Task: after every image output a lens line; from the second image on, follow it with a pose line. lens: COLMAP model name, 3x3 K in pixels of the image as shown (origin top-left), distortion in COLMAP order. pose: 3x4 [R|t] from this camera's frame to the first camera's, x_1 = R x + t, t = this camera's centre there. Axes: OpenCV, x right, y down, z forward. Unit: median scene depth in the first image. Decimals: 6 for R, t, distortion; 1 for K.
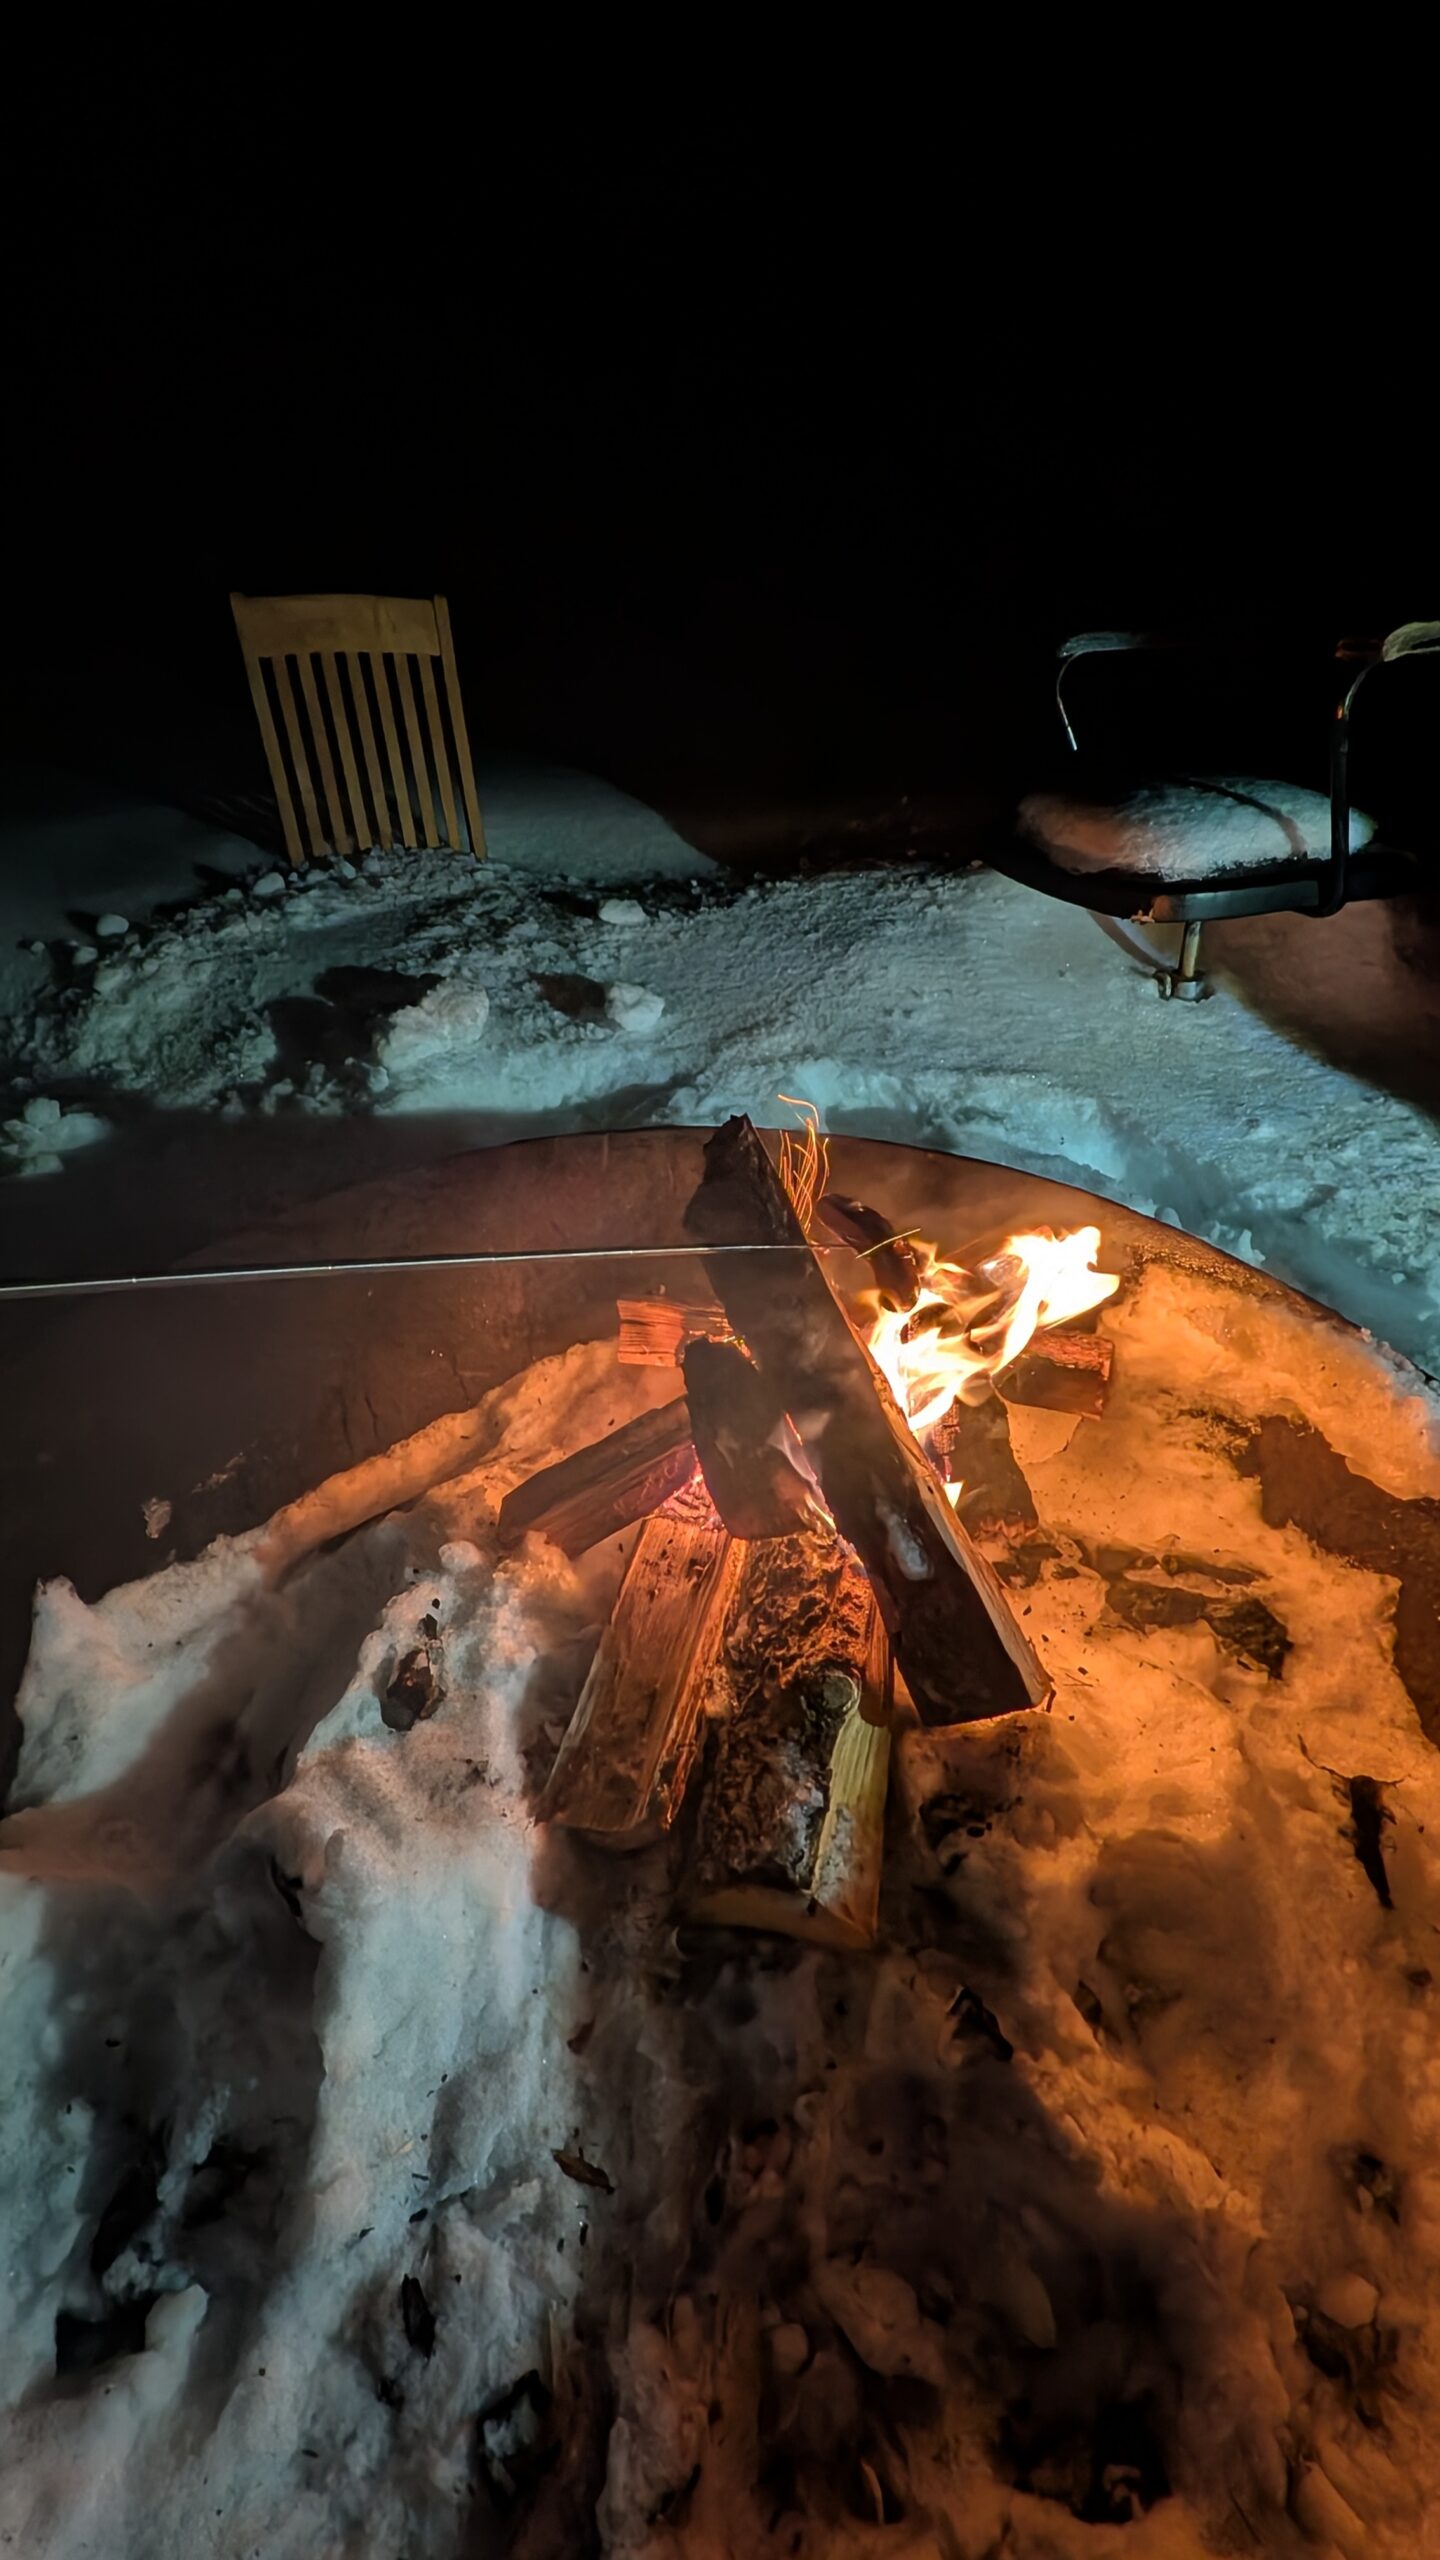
lens RADIAL K [[967.8, 0, 728.5], [0, 967.8, 1282.0], [0, 0, 1]] dist [-0.000511, -0.000038]
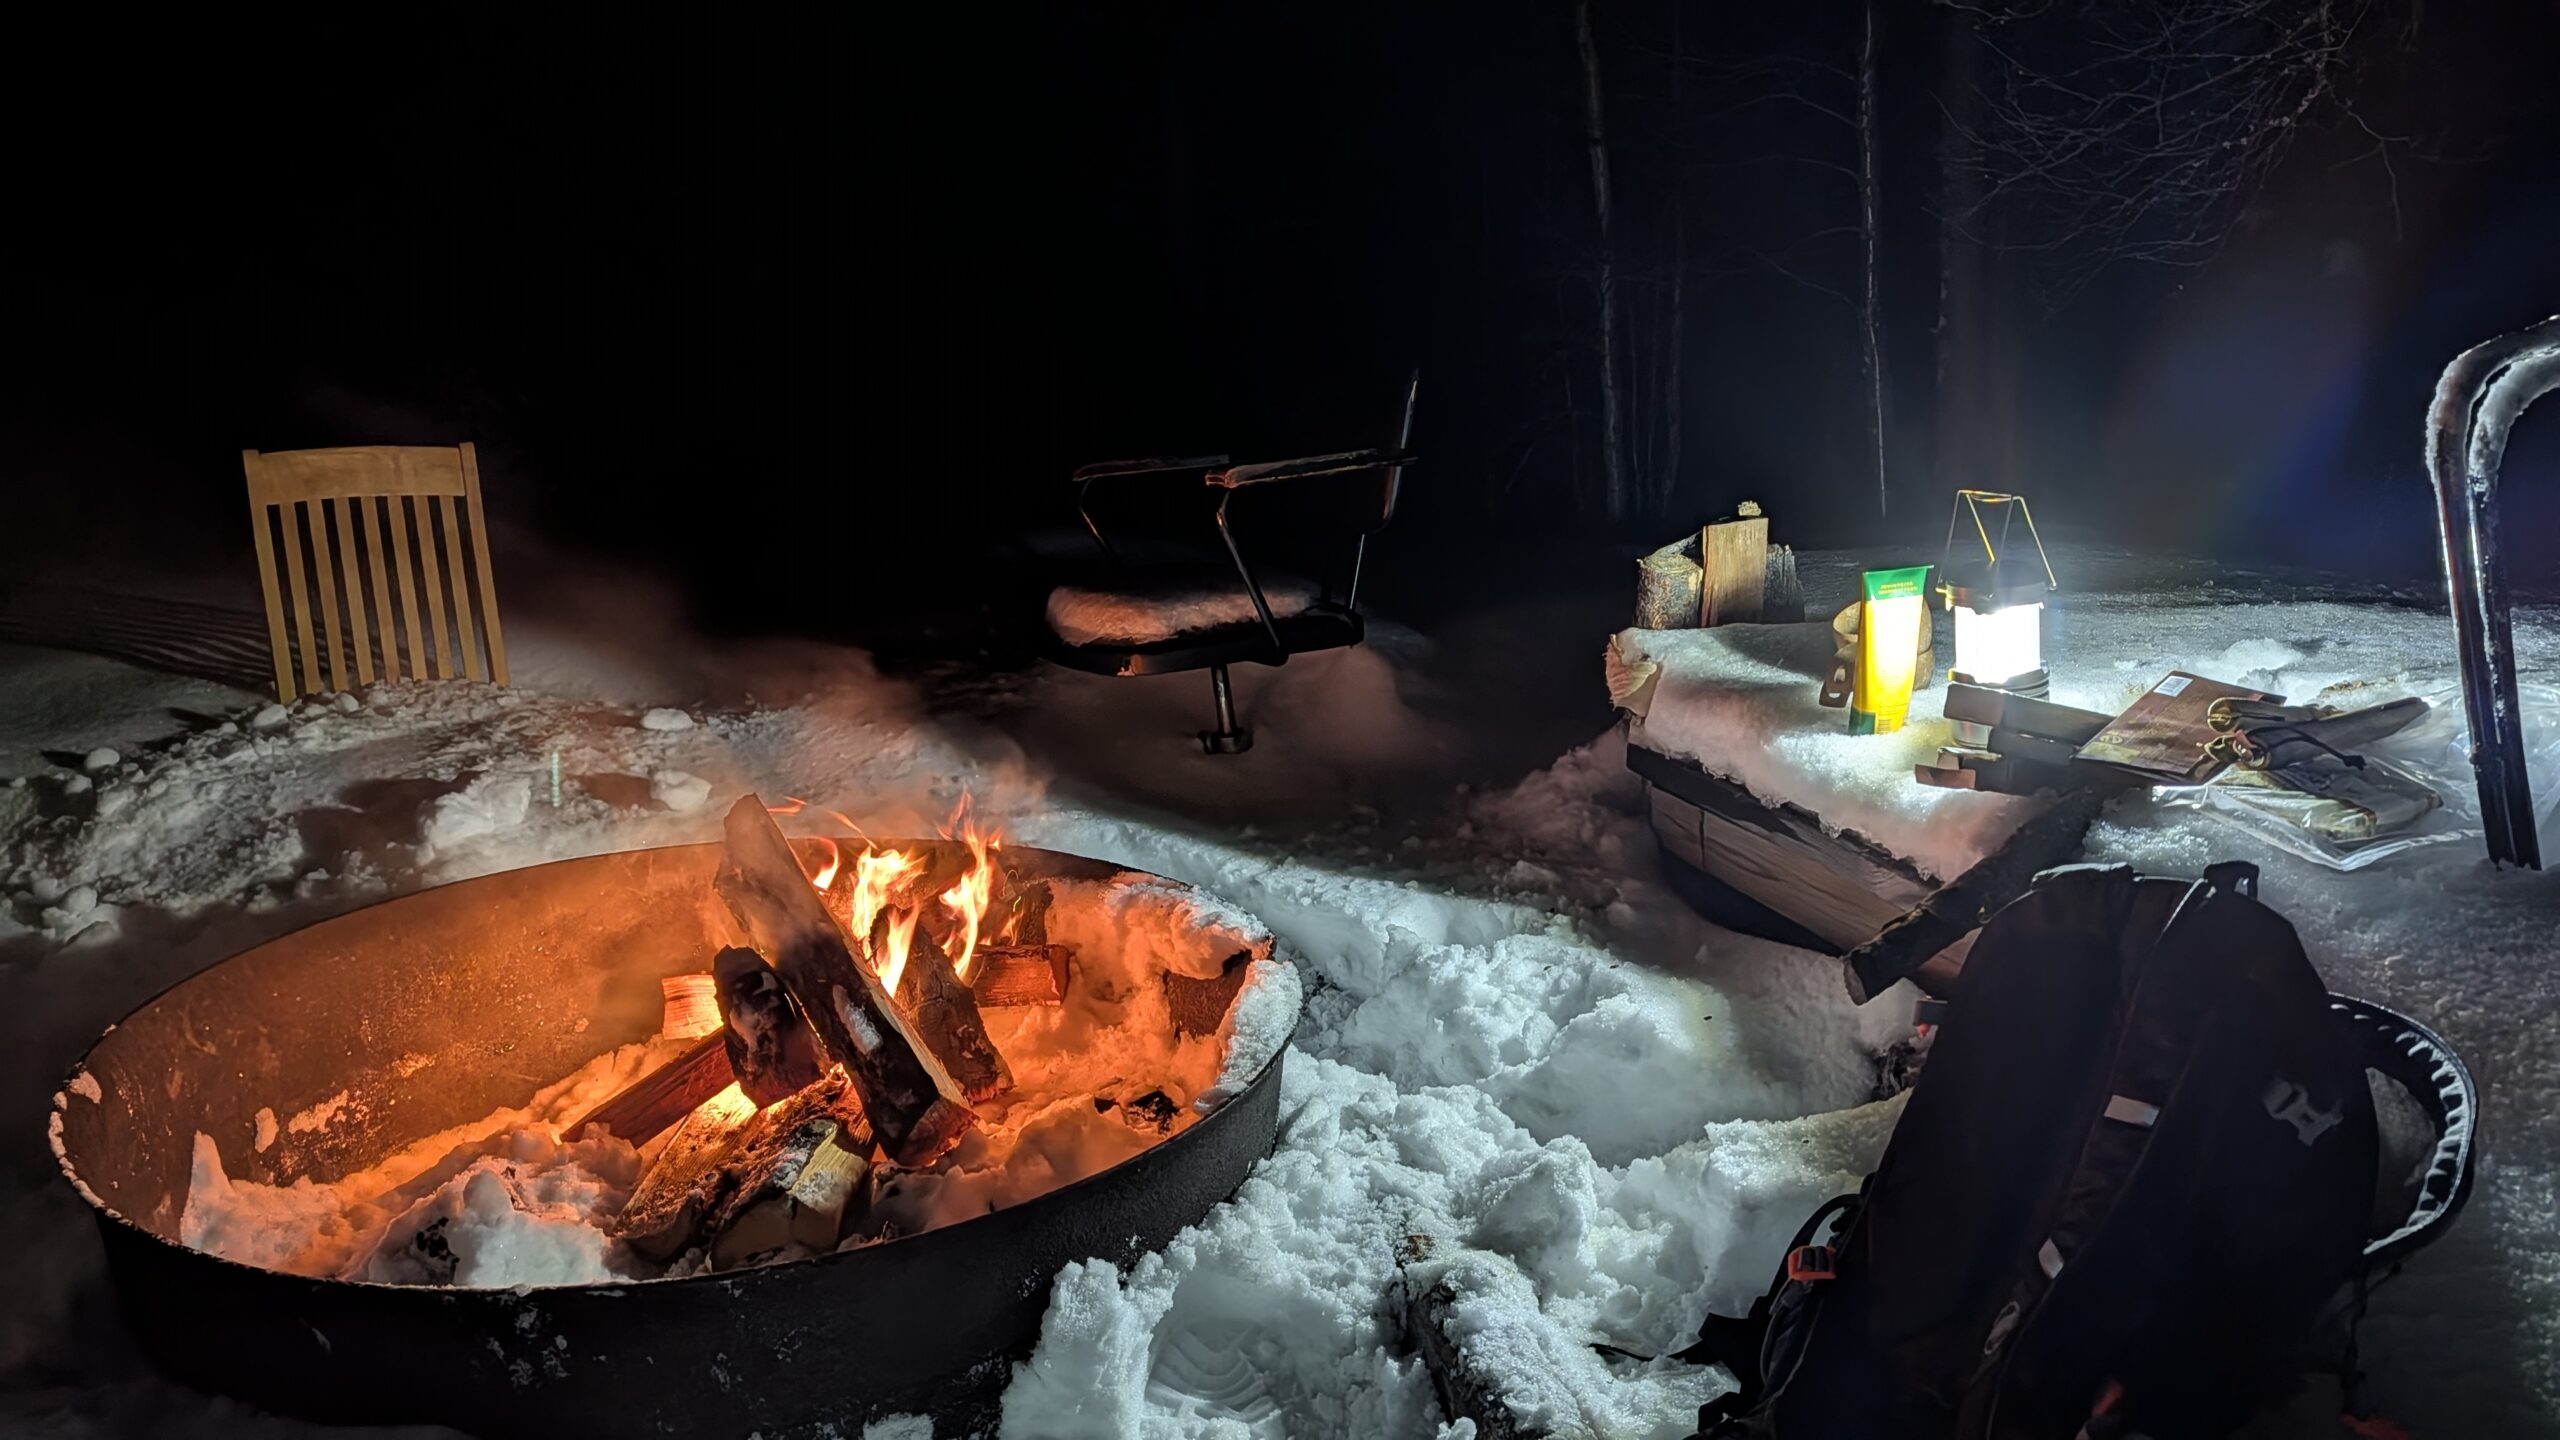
lens RADIAL K [[1885.0, 0, 1288.9], [0, 1885.0, 731.9], [0, 0, 1]] dist [0.013384, 0.006478]
pose [[0.975669, -0.066905, 0.208792, 0.118312], [0.145546, 0.909849, -0.388576, 0.526730], [-0.163971, 0.409511, 0.897449, -0.918458]]
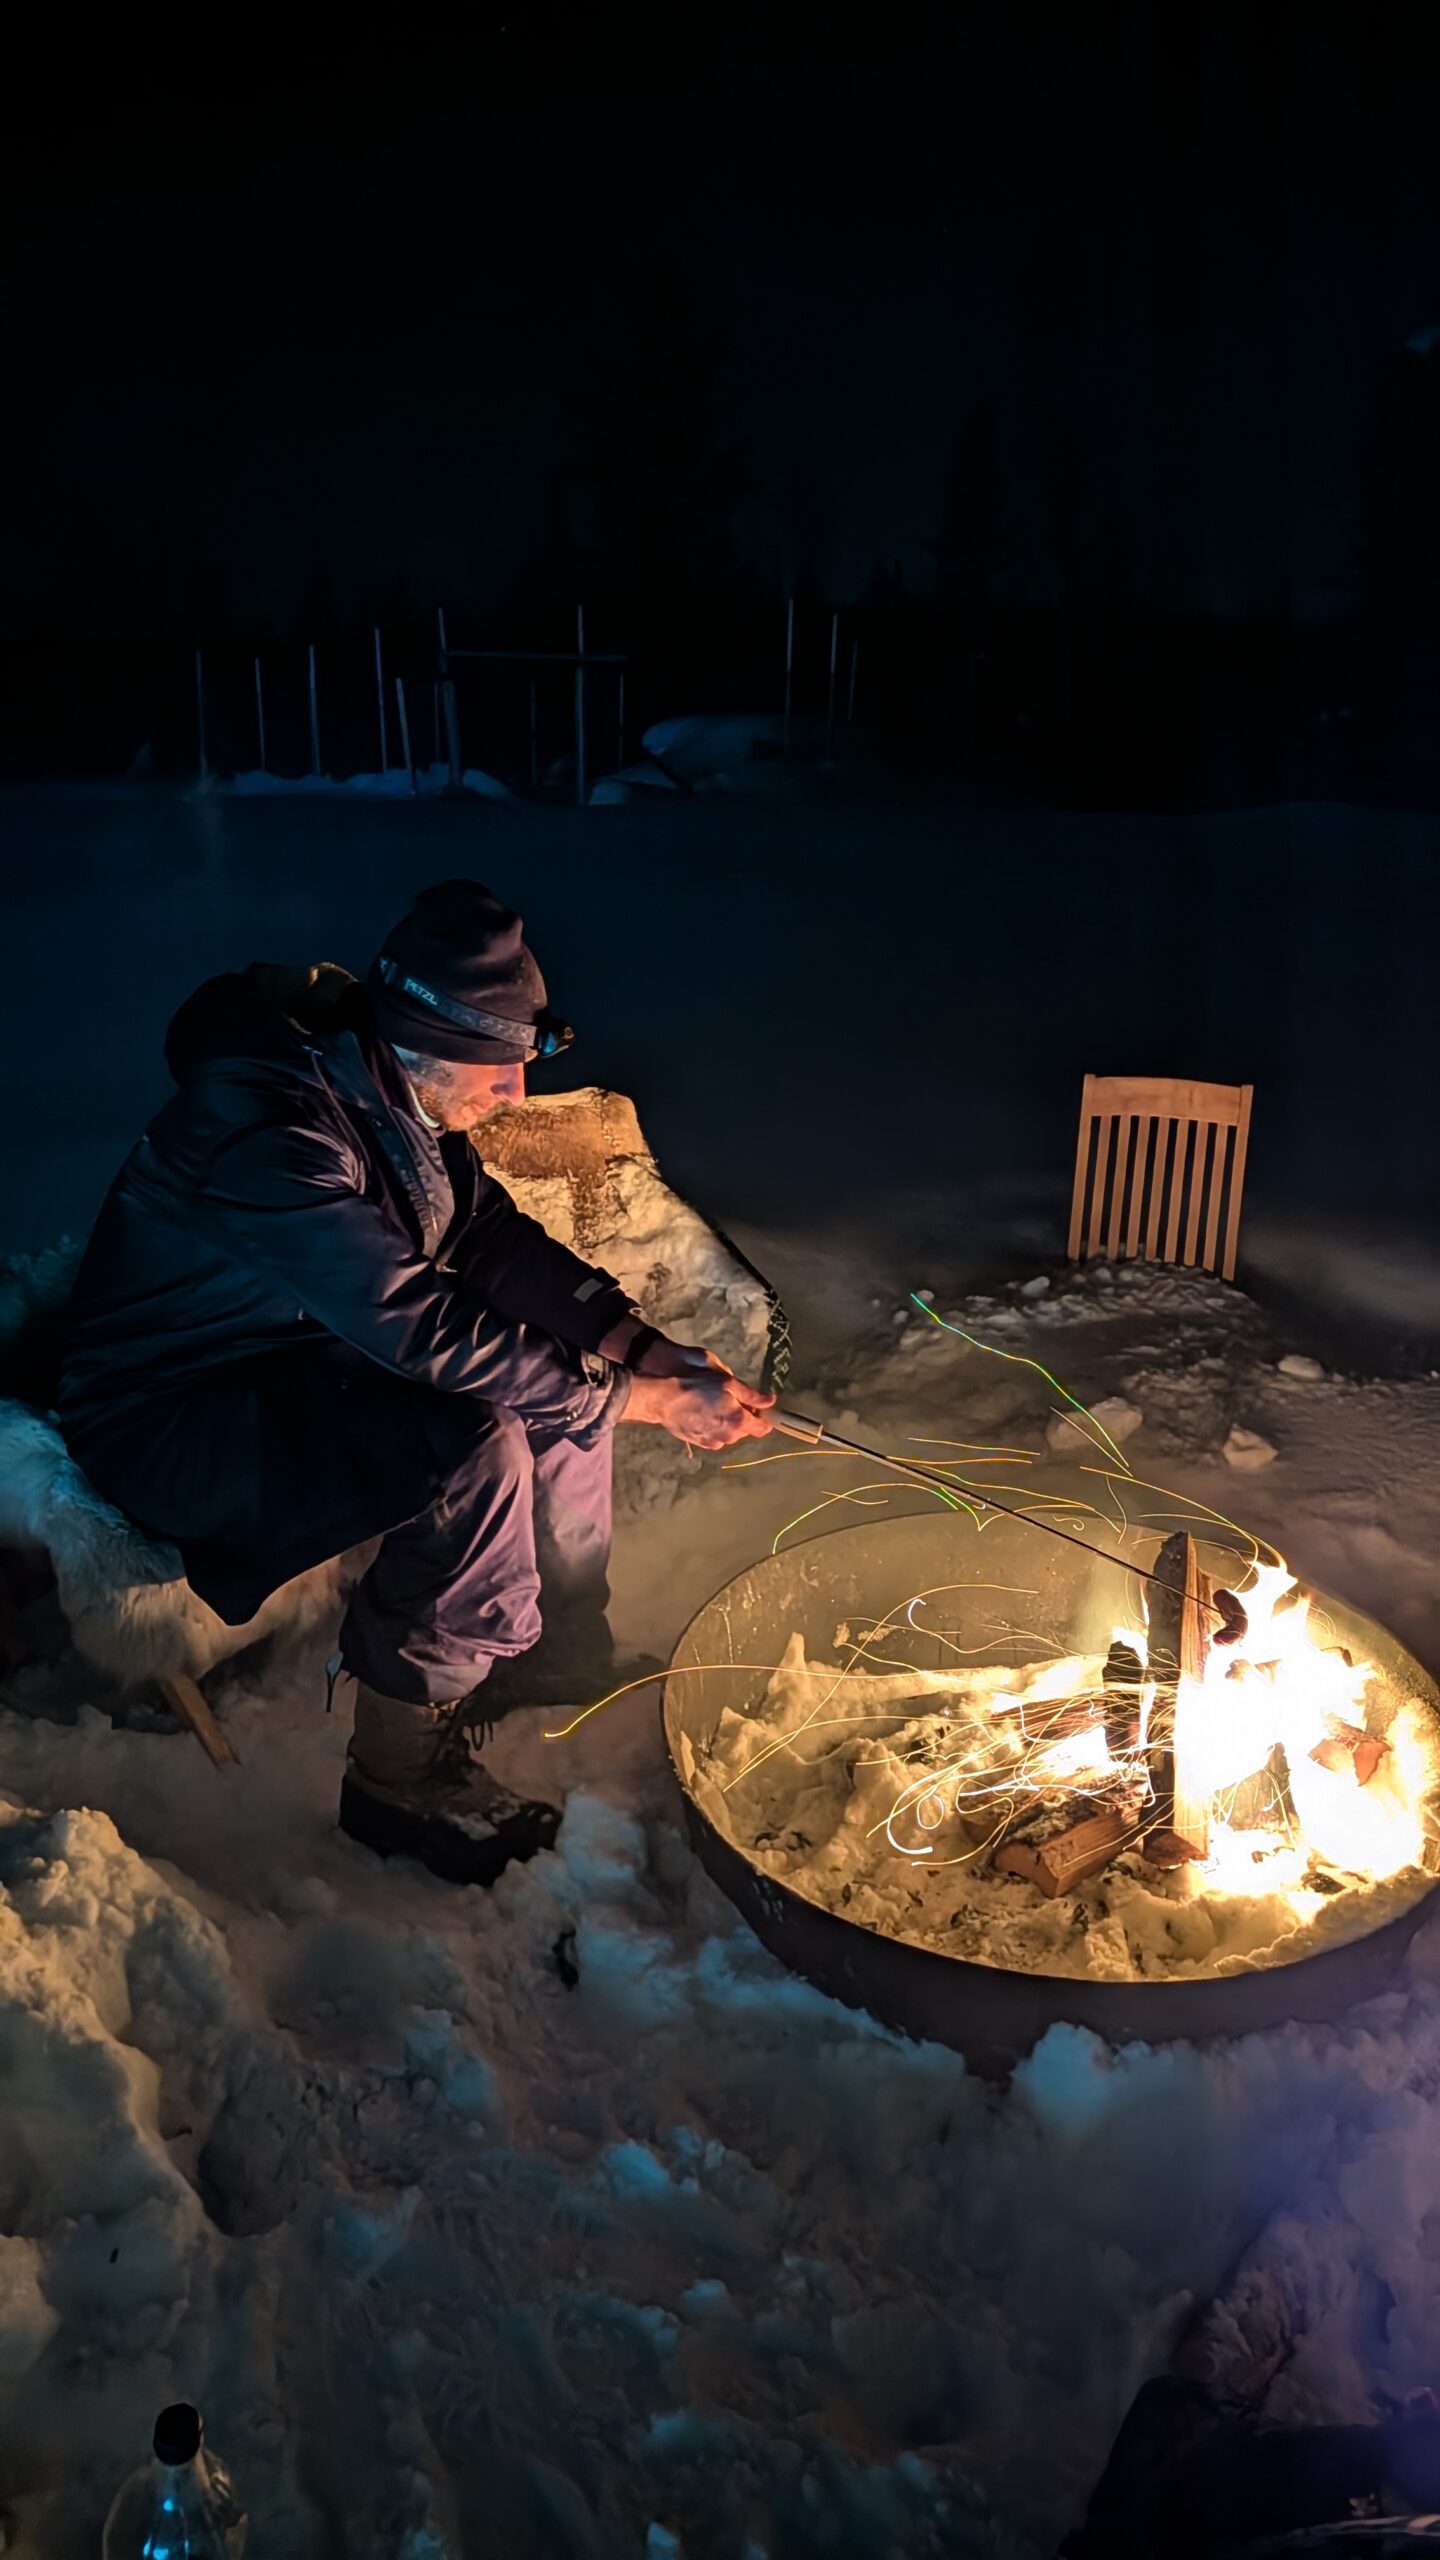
lens RADIAL K [[1885.0, 0, 719.5], [0, 1885.0, 1273.4], [0, 0, 1]] dist [0.013384, 0.006478]
pose [[0.788207, 0.205088, -0.580232, 0.744631], [-0.360065, 0.918302, -0.164543, 0.164965], [0.499082, 0.338615, 0.797657, -1.408991]]
